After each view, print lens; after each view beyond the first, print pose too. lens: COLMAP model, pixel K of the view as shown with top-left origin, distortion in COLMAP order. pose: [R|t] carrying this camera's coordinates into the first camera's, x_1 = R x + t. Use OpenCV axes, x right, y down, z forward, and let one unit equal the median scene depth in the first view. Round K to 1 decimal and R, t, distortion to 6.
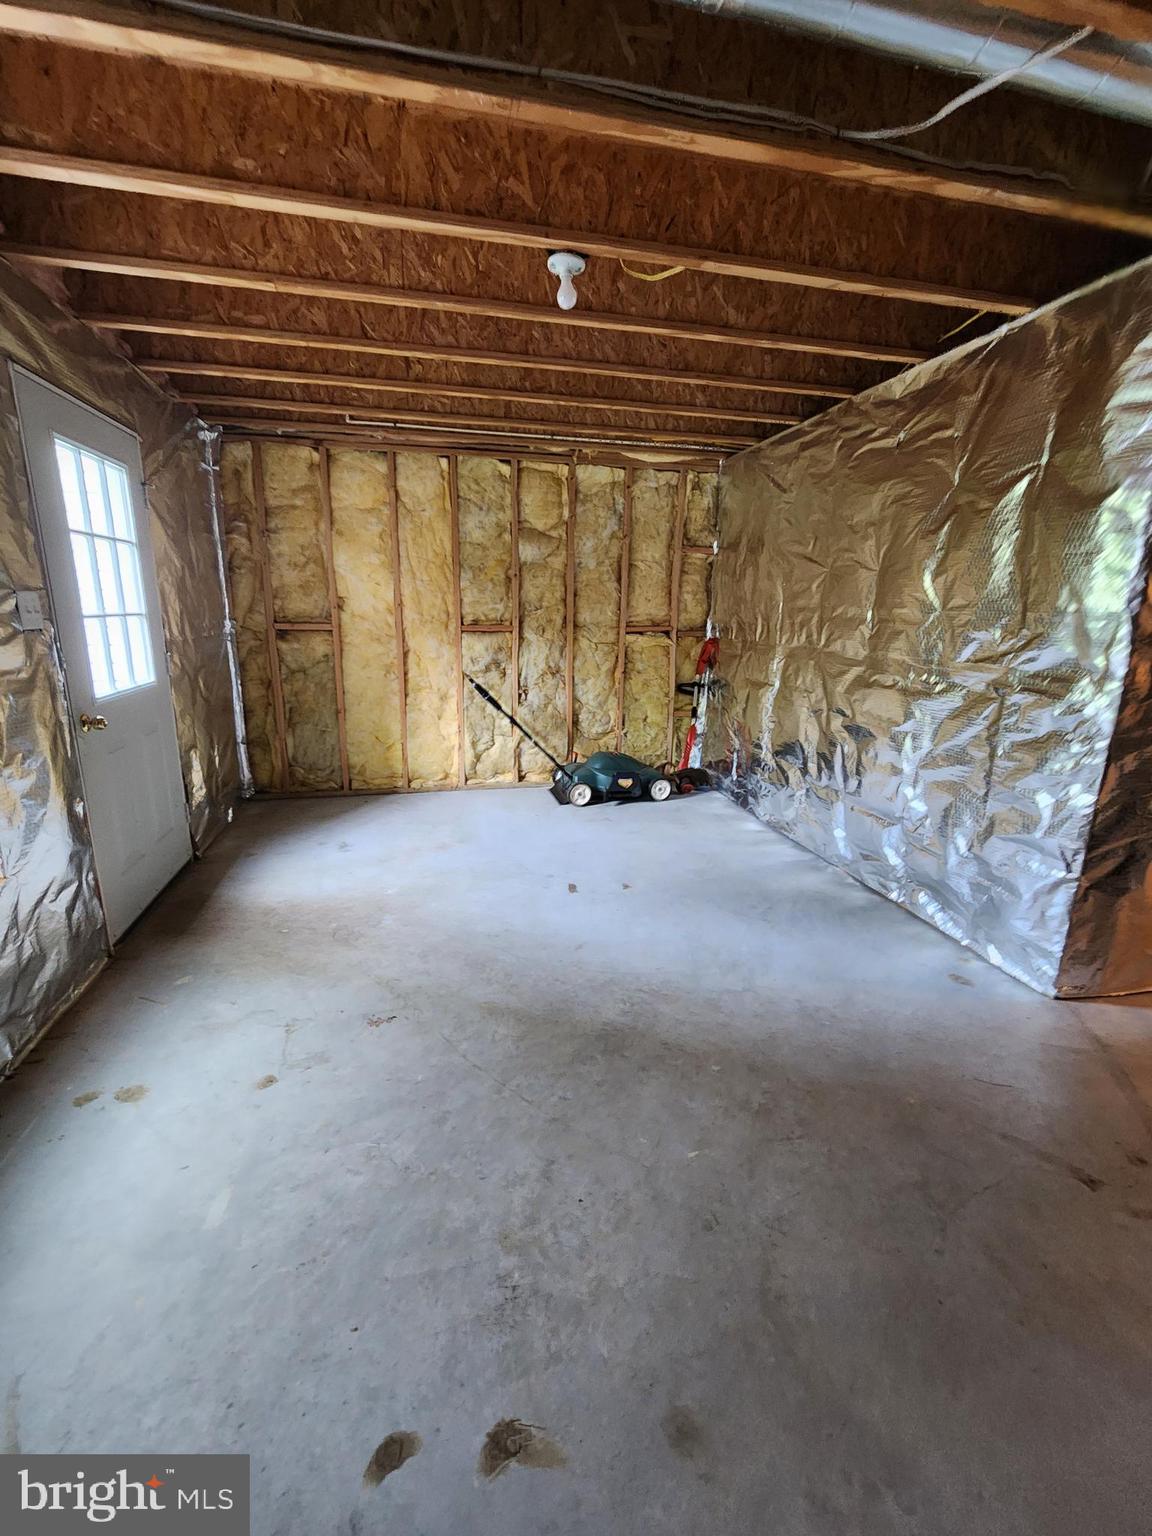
lens RADIAL K [[633.1, 0, 571.8], [0, 633.1, 766.6], [0, 0, 1]] dist [0.002585, -0.000828]
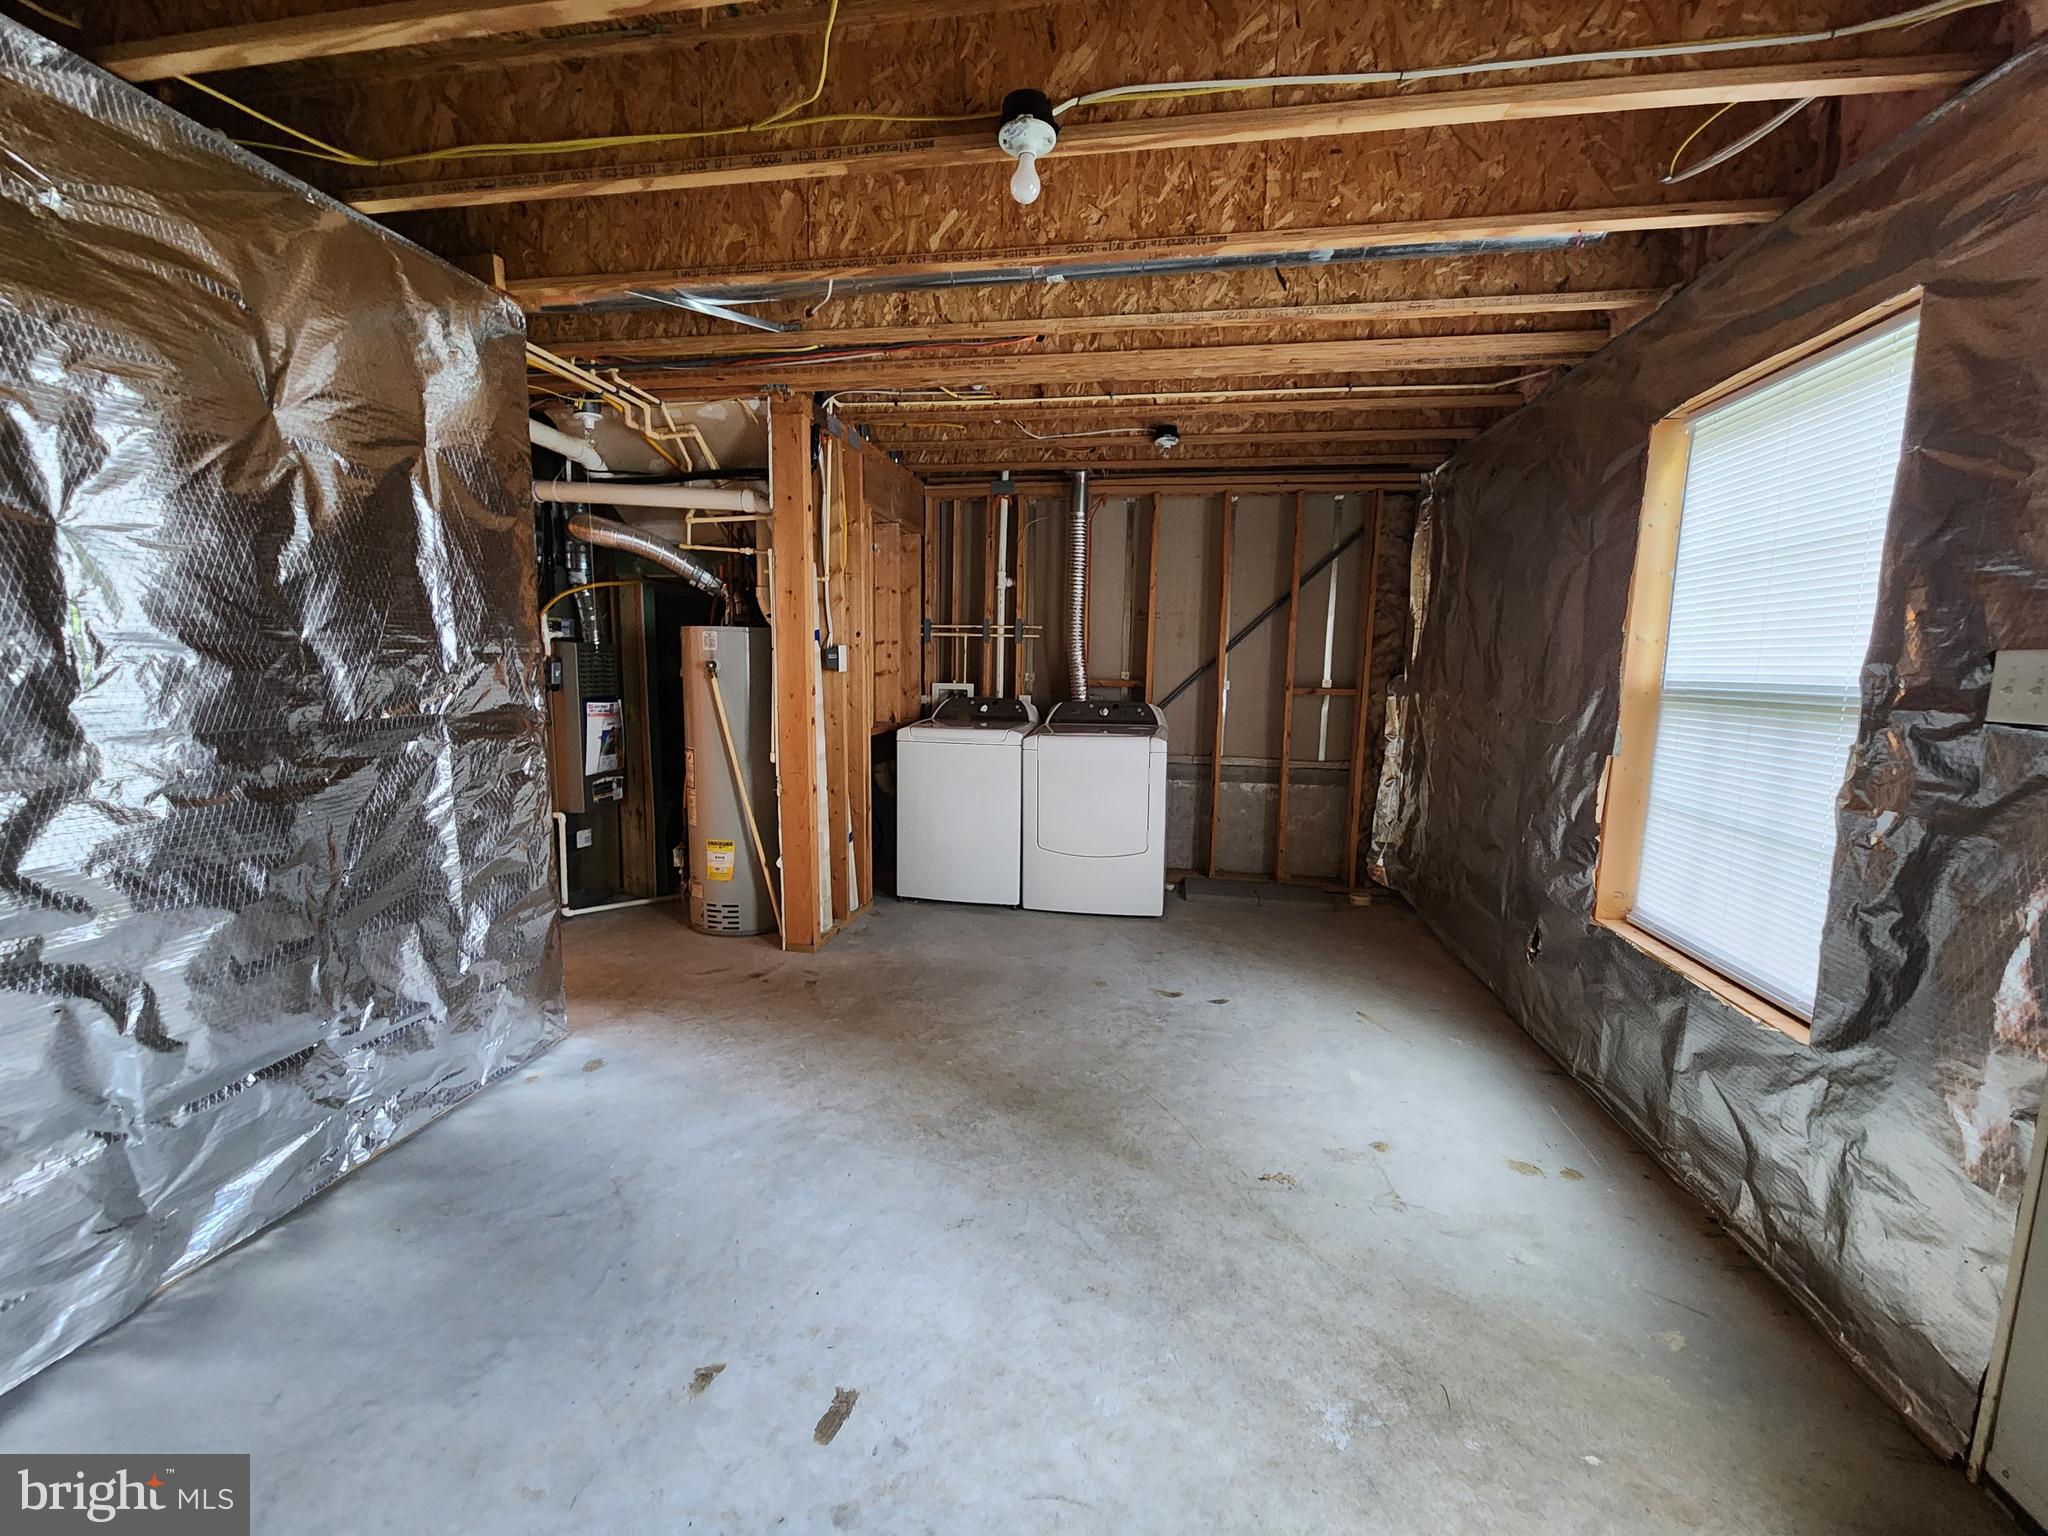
lens RADIAL K [[844.1, 0, 1023.9], [0, 844.1, 772.6], [0, 0, 1]] dist [0.002585, -0.000828]
pose [[-0.921140, -0.082948, 0.380291, -0.357531], [0.063874, 0.931570, 0.357907, -0.446436], [-0.383955, 0.353973, -0.852808, 1.780155]]
